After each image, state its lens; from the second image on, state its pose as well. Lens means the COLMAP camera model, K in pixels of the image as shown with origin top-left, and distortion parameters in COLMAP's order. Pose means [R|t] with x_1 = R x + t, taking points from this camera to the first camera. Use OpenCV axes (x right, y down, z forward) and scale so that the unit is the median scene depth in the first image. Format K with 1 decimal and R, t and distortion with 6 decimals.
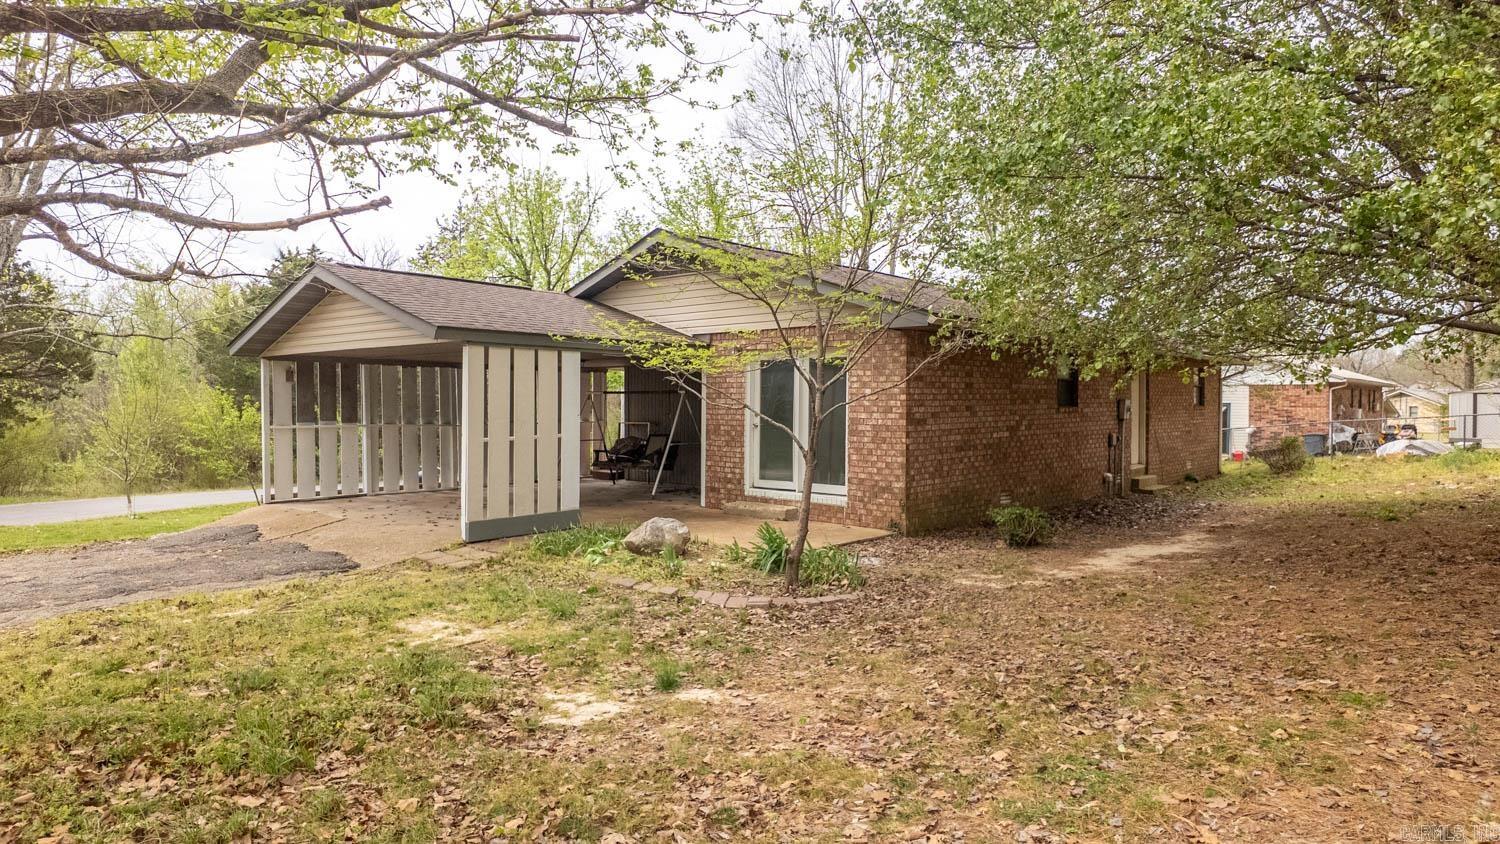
lens RADIAL K [[883.5, 0, 750.0], [0, 883.5, 422.0], [0, 0, 1]] dist [0.042400, -0.050830]
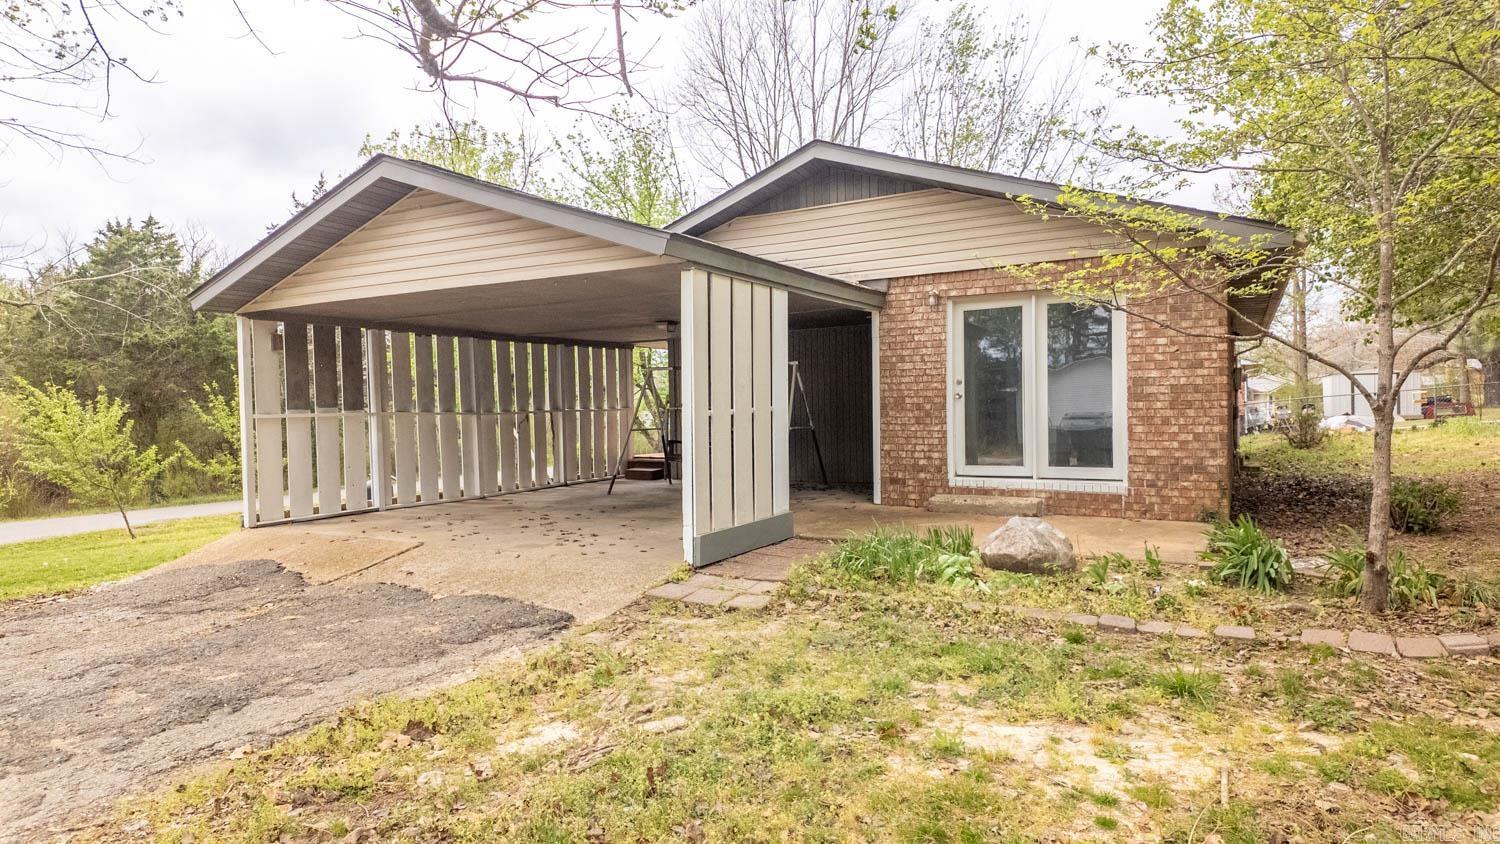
lens RADIAL K [[869.6, 0, 735.6], [0, 869.6, 423.3], [0, 0, 1]] dist [0.048809, -0.051268]
pose [[0.981961, -0.025359, 0.187373, -0.356634], [0.026188, 0.999655, -0.001948, 0.026742], [-0.187259, 0.006820, 0.982287, 0.313986]]
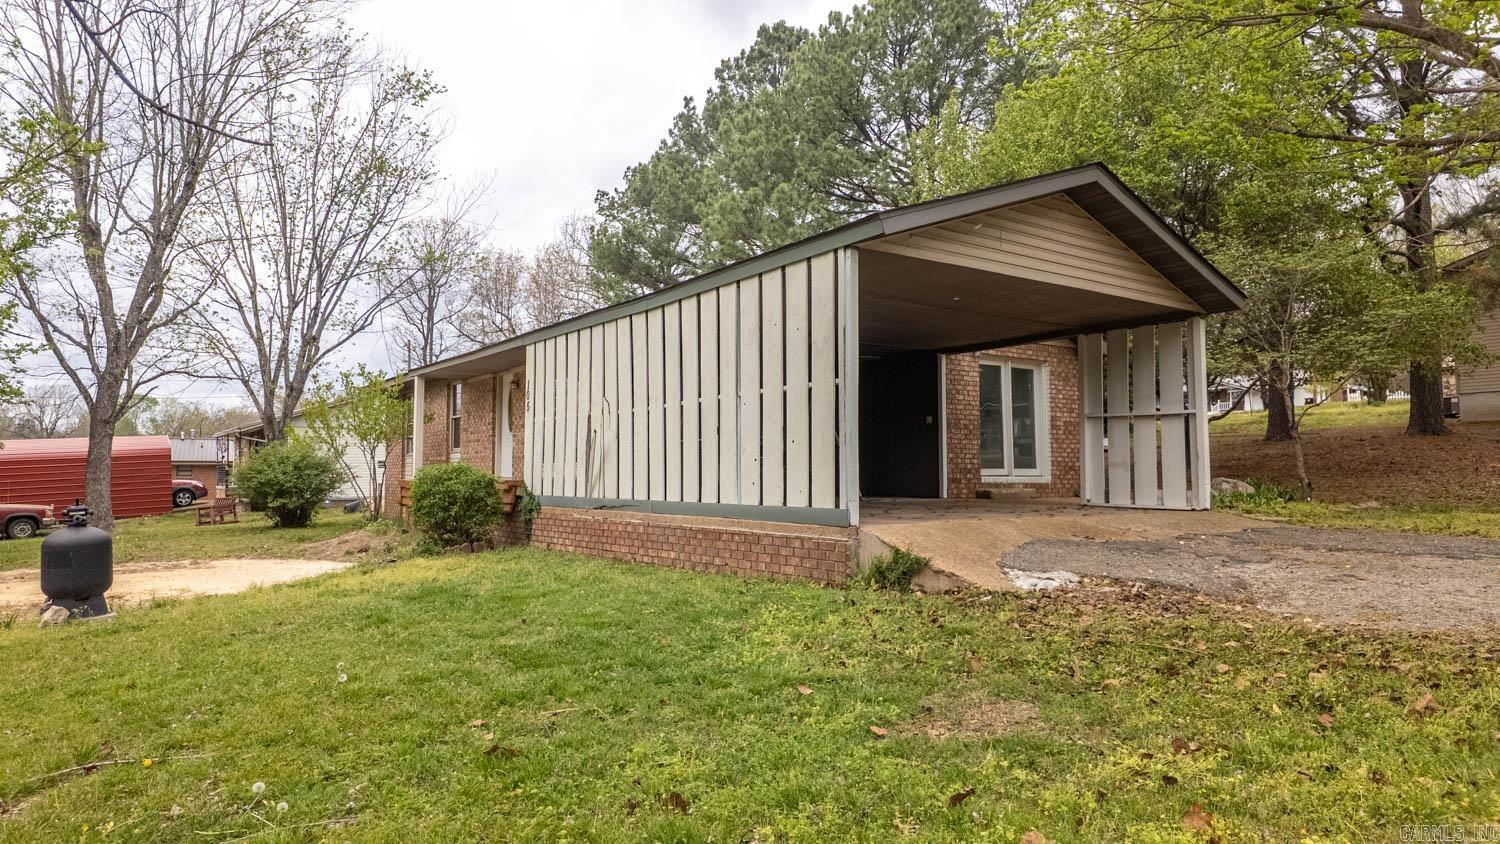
lens RADIAL K [[854.6, 0, 751.9], [0, 854.6, 410.4], [0, 0, 1]] dist [0.055736, -0.045715]
pose [[0.226133, 0.063777, 0.972006, -1.219174], [0.022892, 0.997231, -0.070757, 0.067023], [-0.973827, 0.038252, 0.224047, 1.123693]]
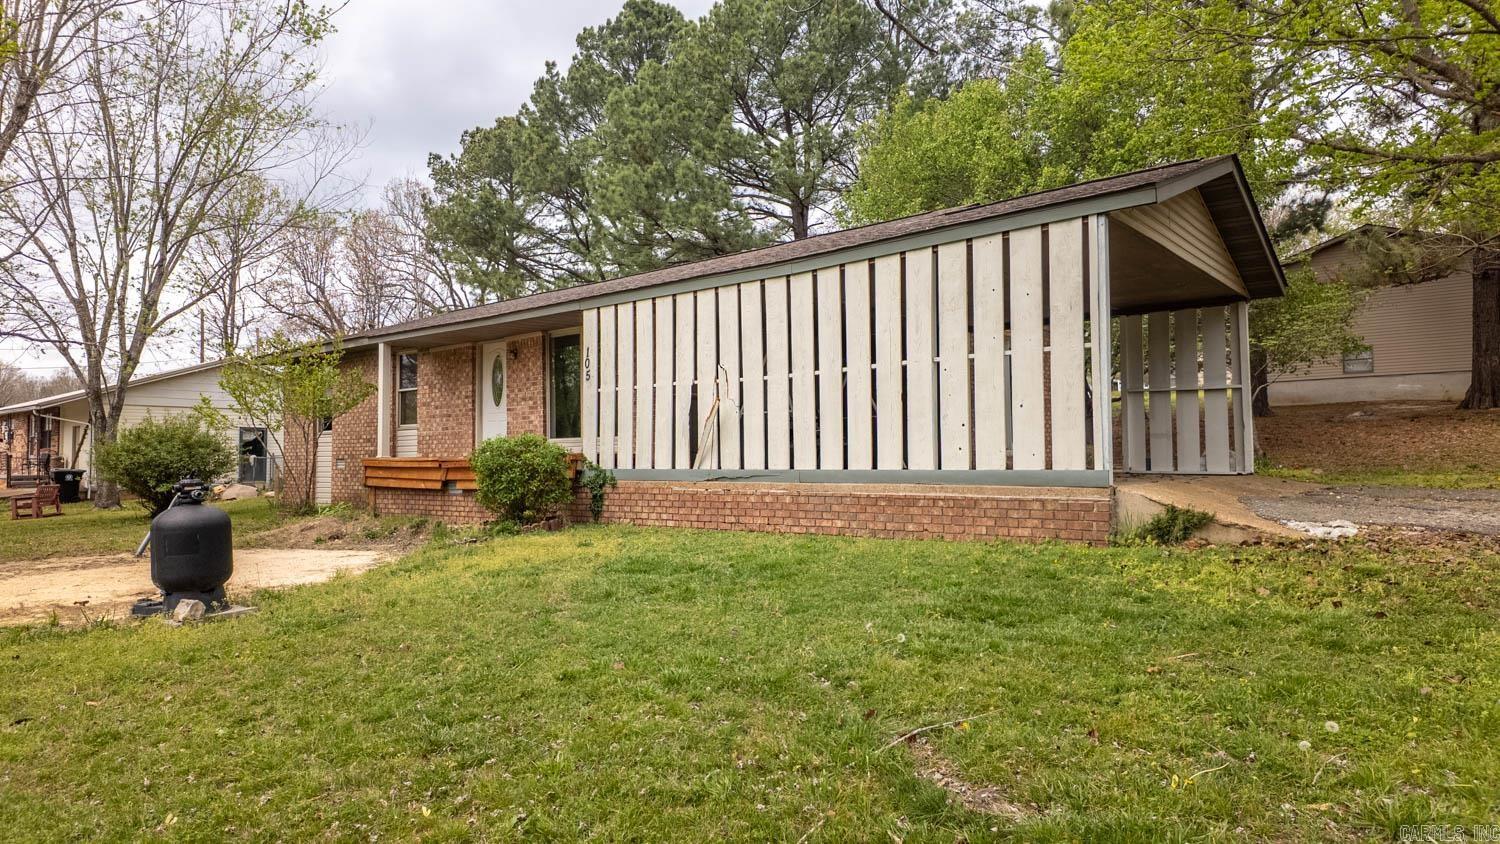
lens RADIAL K [[850.4, 0, 745.9], [0, 850.4, 418.4], [0, 0, 1]] dist [0.058552, -0.045942]
pose [[-0.000399, 0.039125, 0.999234, -1.235131], [0.029169, 0.998810, -0.039097, 0.074109], [-0.999574, 0.029131, -0.001540, 1.433427]]
